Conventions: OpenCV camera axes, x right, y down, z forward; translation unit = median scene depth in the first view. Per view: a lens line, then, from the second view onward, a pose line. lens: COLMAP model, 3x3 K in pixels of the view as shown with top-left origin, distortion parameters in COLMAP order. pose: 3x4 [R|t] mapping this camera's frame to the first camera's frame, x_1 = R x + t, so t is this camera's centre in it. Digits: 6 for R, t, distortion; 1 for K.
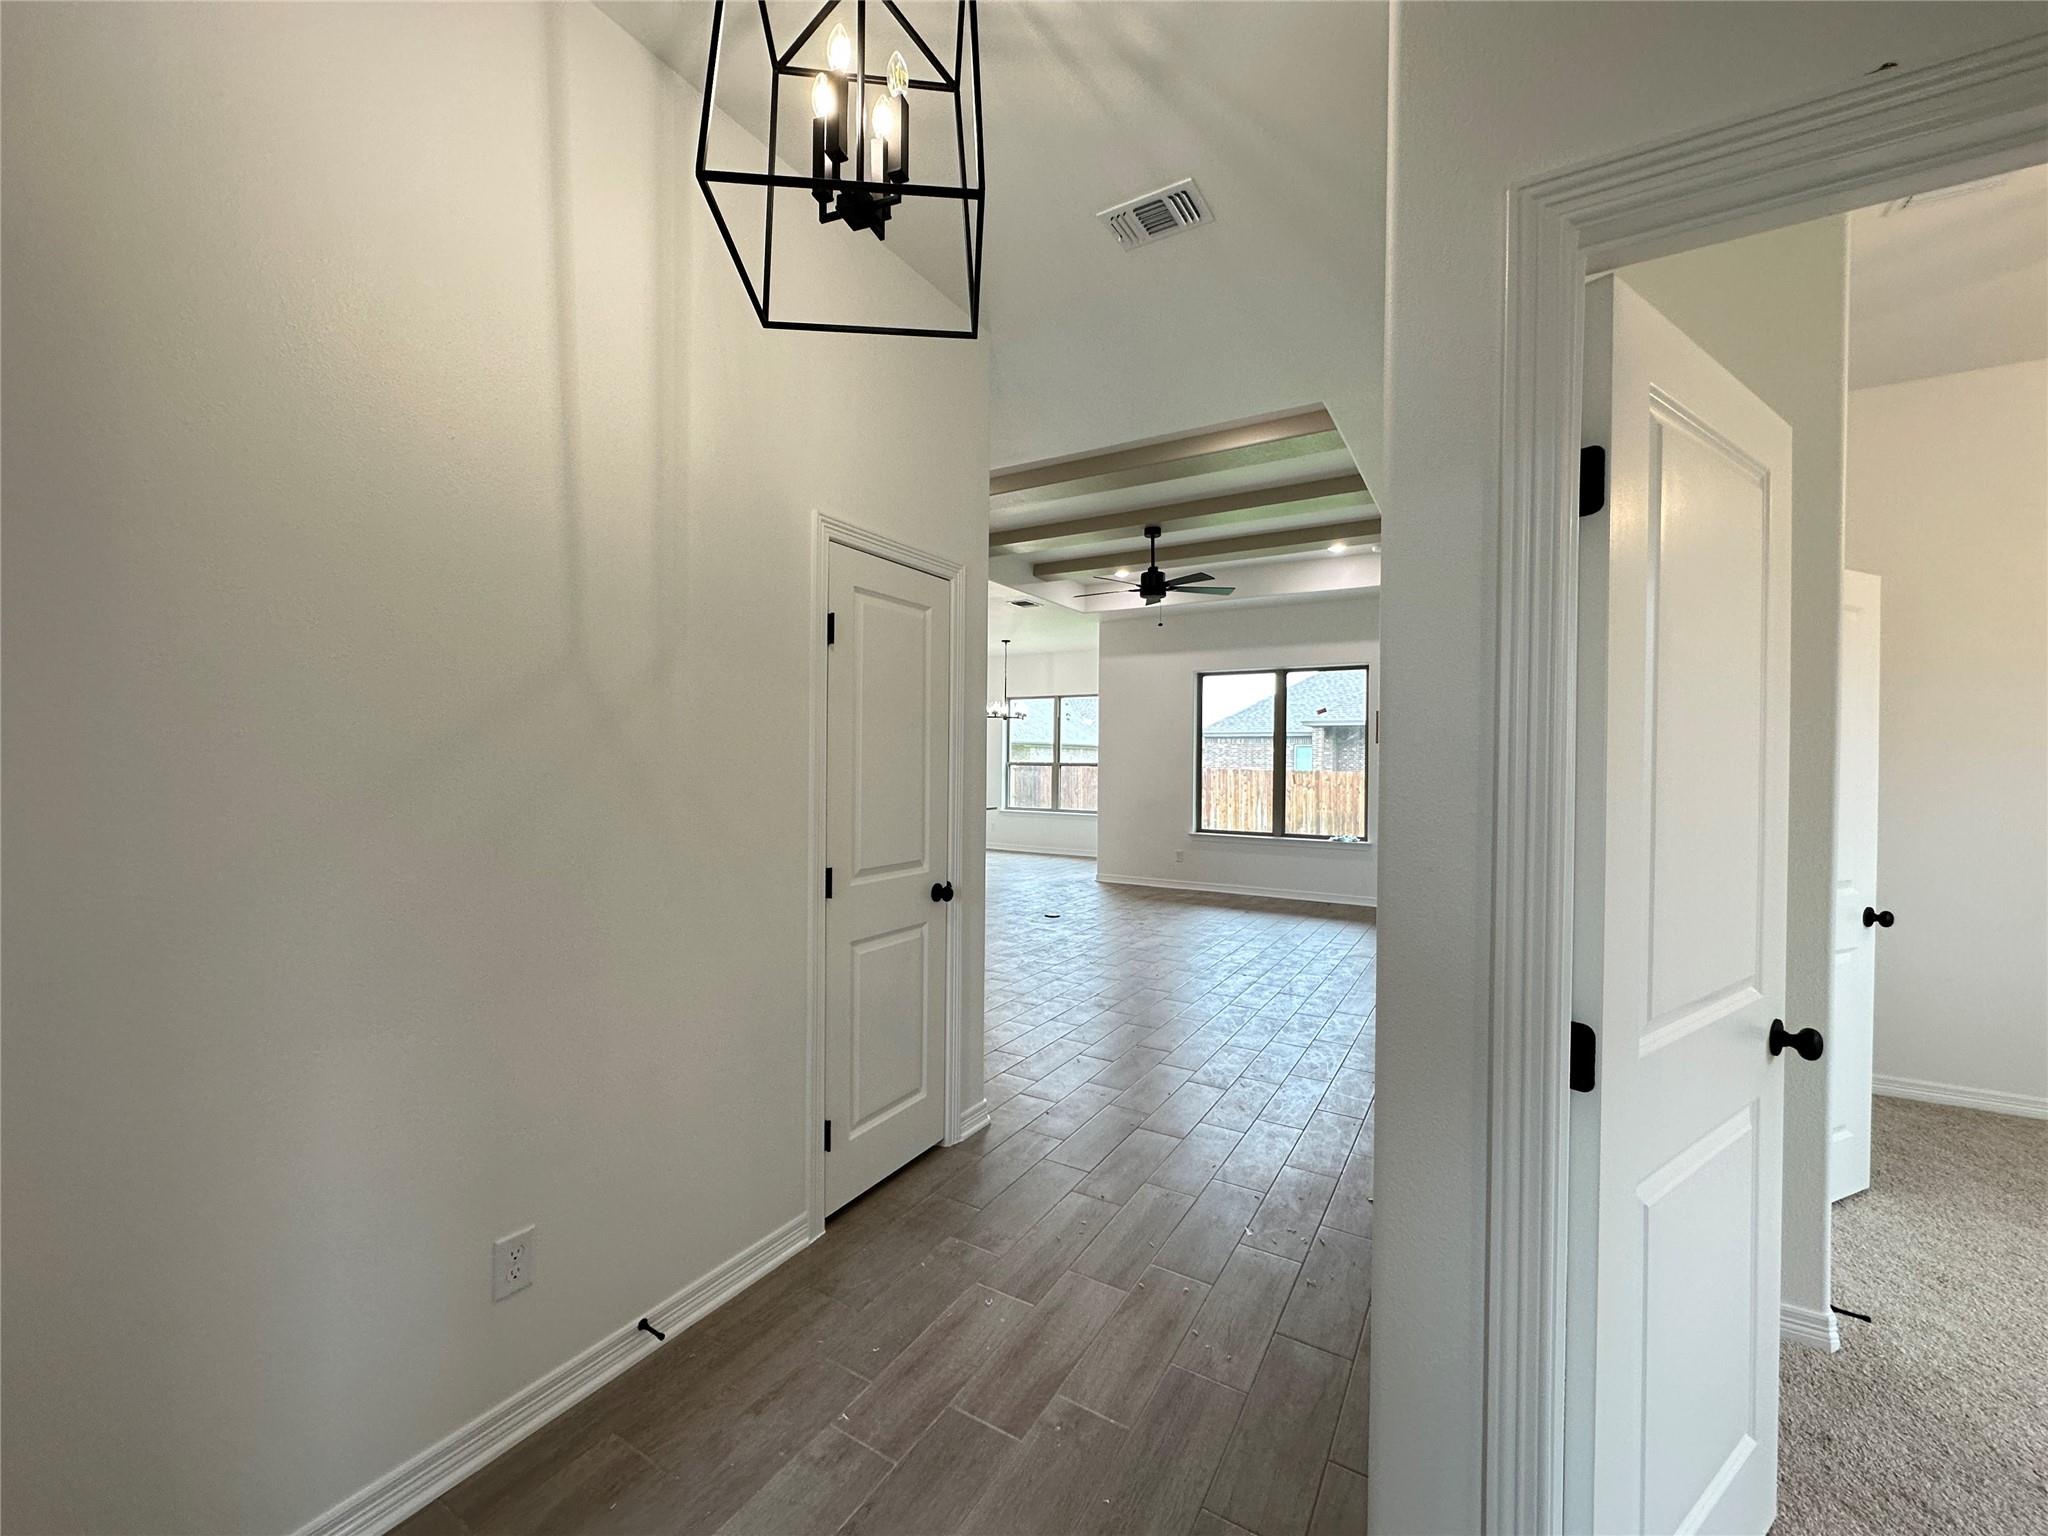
lens RADIAL K [[816.0, 0, 1012.5], [0, 816.0, 763.9], [0, 0, 1]] dist [-0.002570, 0.000350]
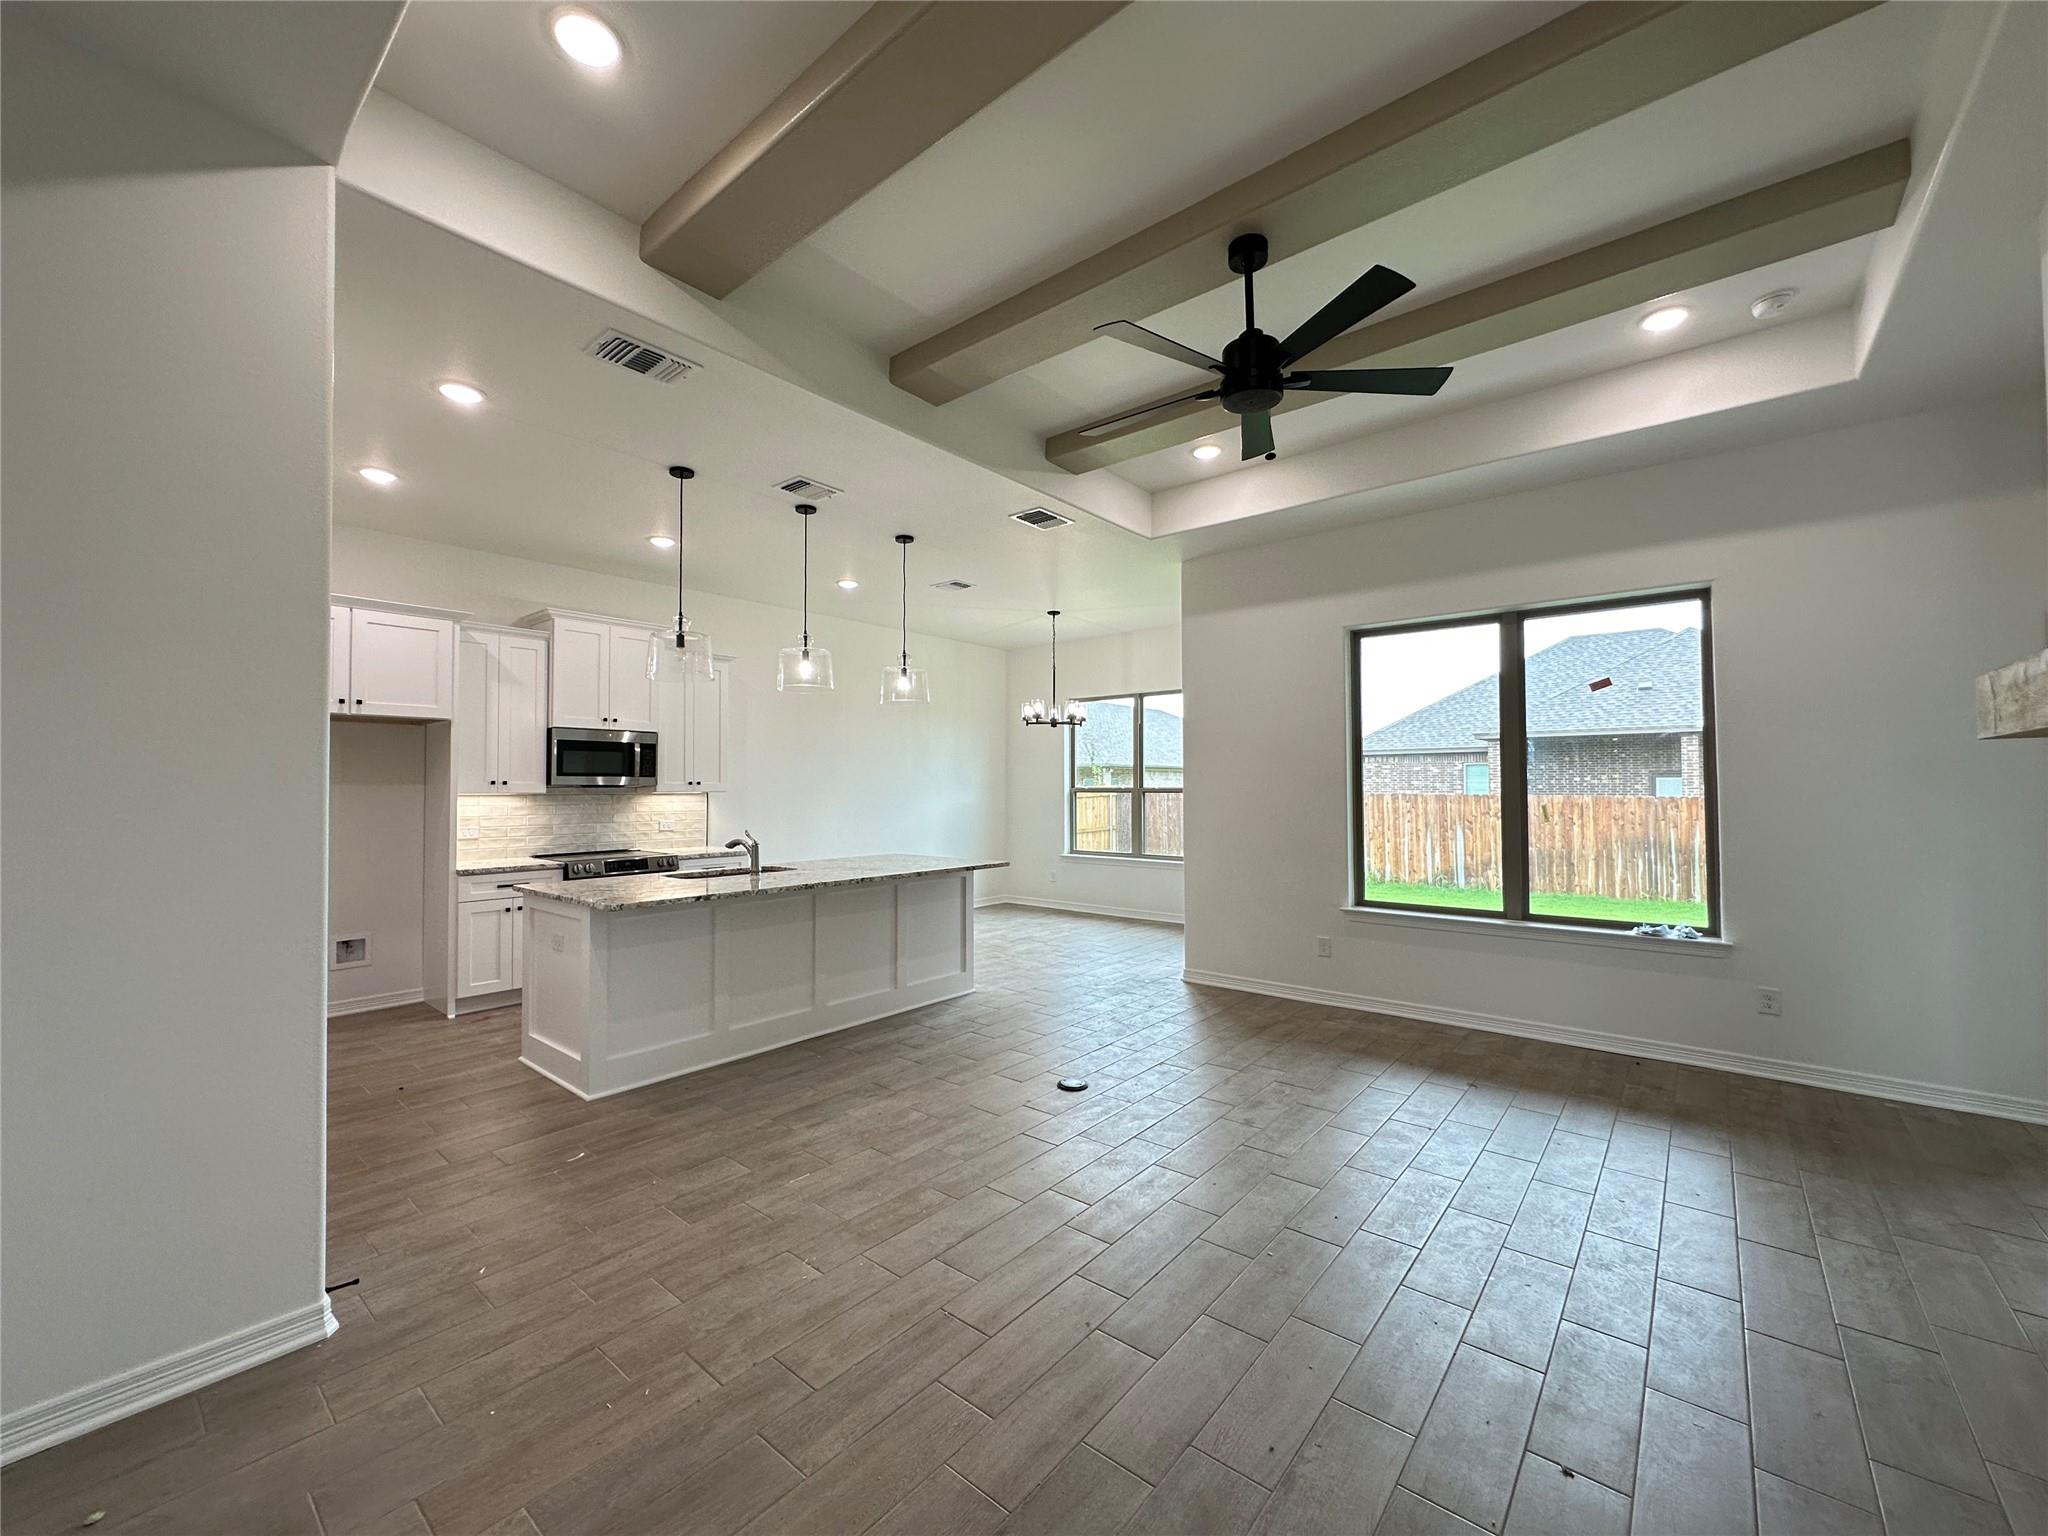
lens RADIAL K [[816.0, 0, 1021.0], [0, 816.0, 770.7], [0, 0, 1]] dist [-0.002570, 0.000350]
pose [[0.988998, -0.016031, -0.147061, 0.079626], [0.012397, 0.999596, -0.025595, -0.000266], [0.147412, 0.023490, 0.988796, 0.399785]]
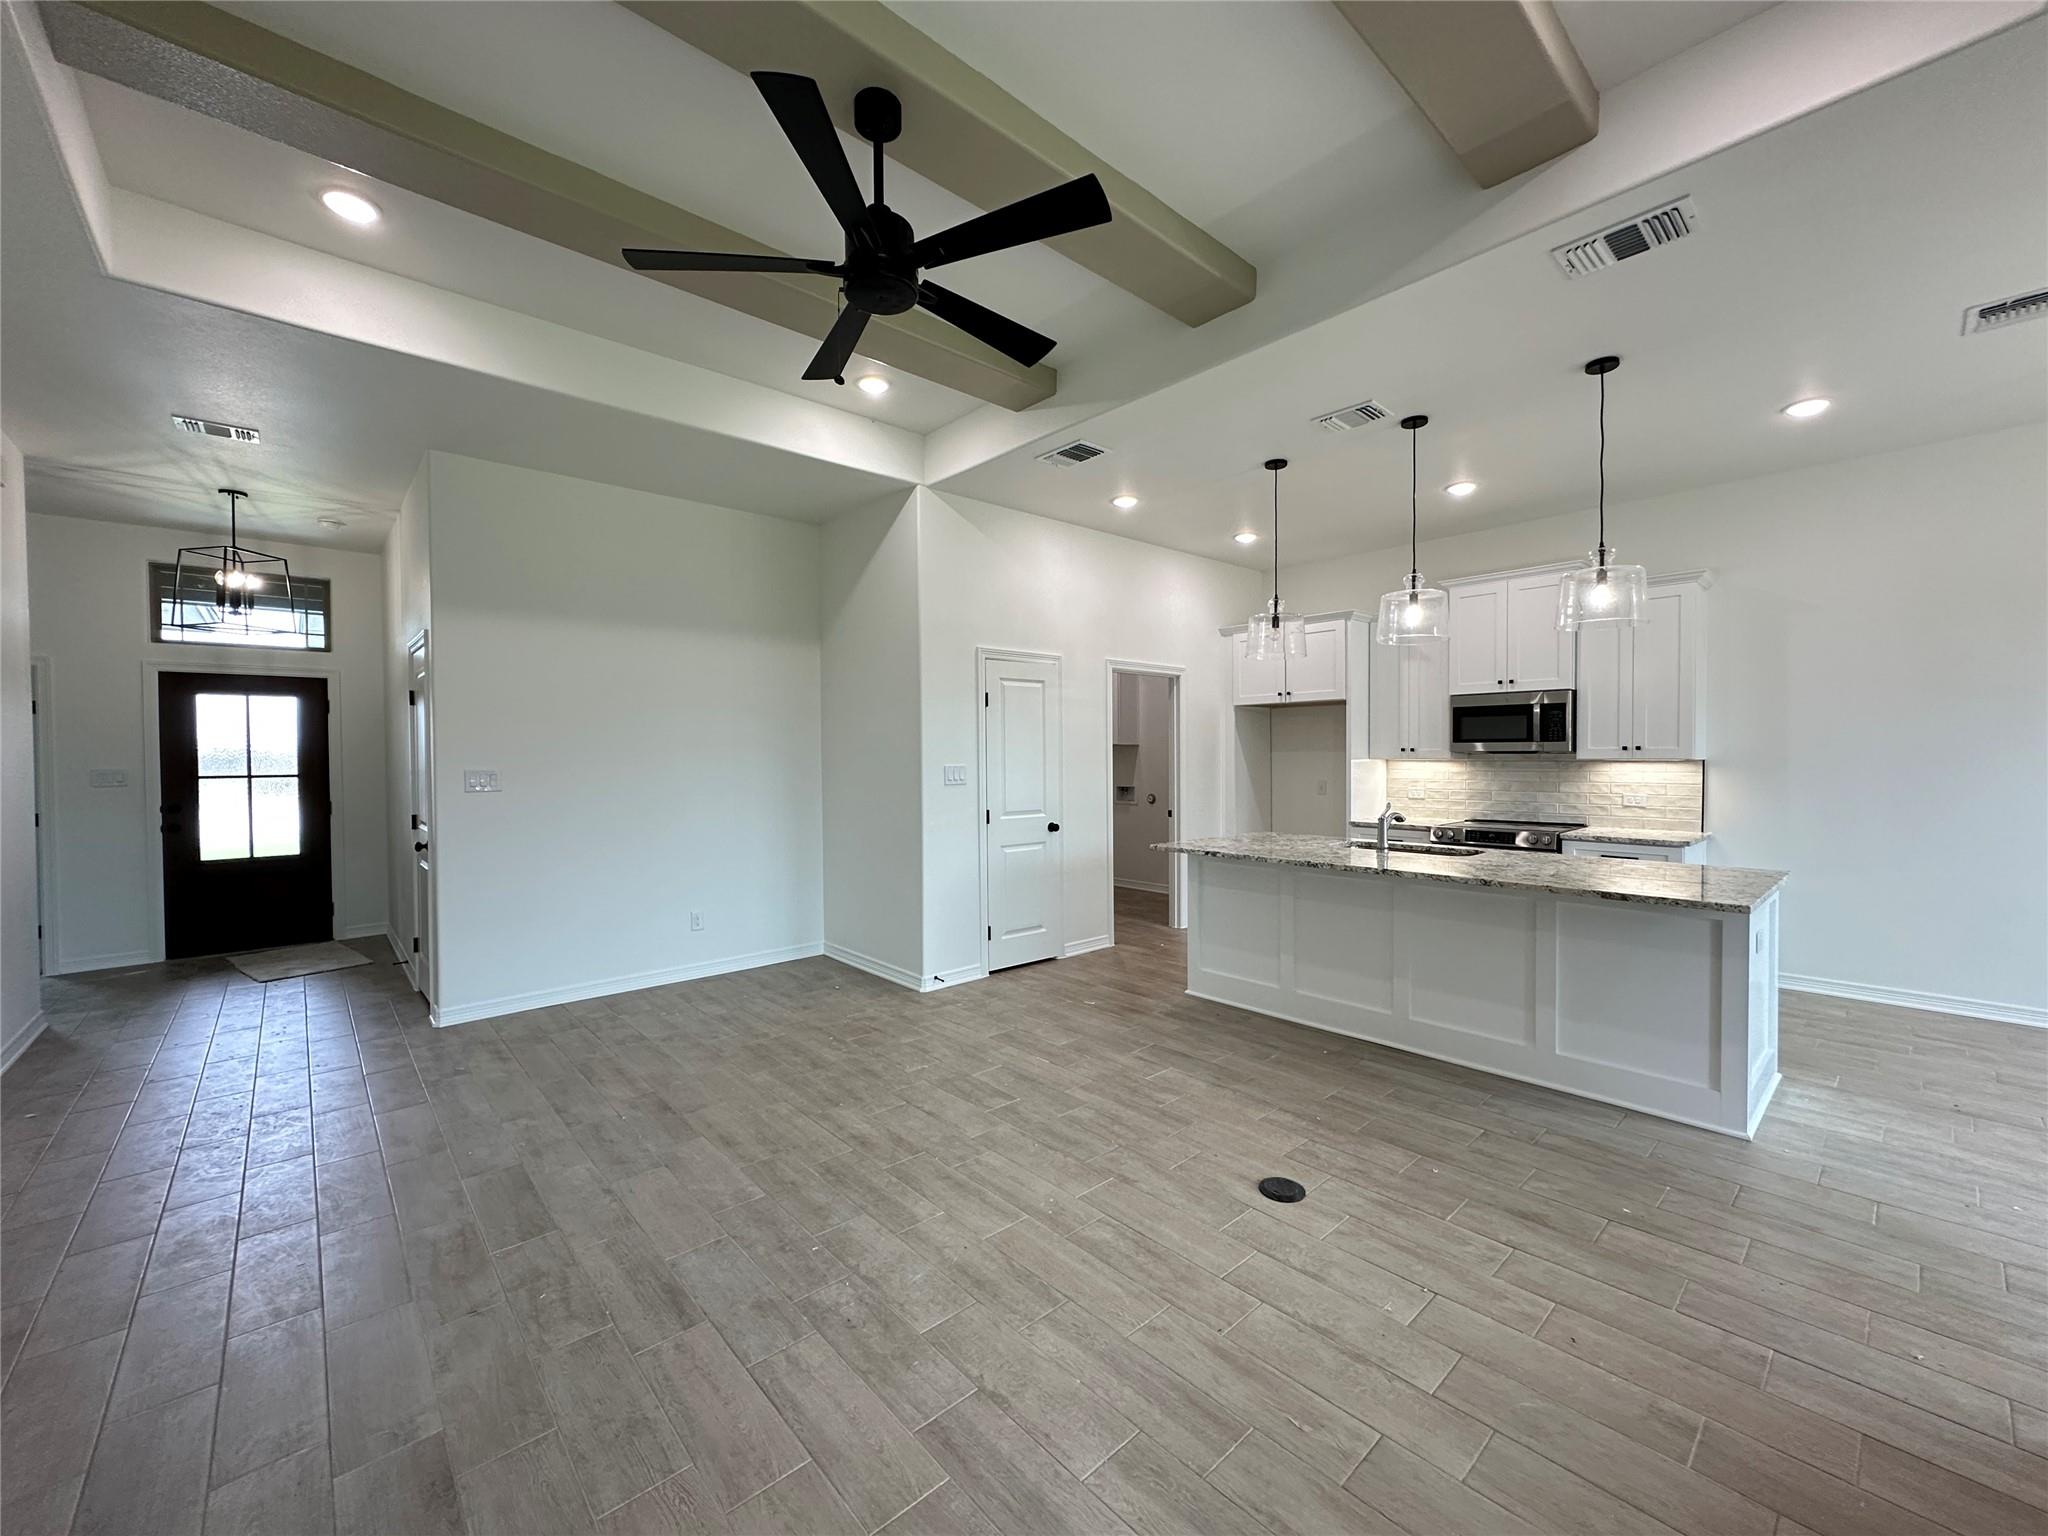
lens RADIAL K [[816.0, 0, 1020.8], [0, 816.0, 766.9], [0, 0, 1]] dist [-0.002570, 0.000350]
pose [[-0.284254, 0.008431, -0.958712, 0.352568], [-0.000001, 0.999961, 0.008795, -0.003255], [0.958749, 0.002501, -0.284243, 0.824261]]
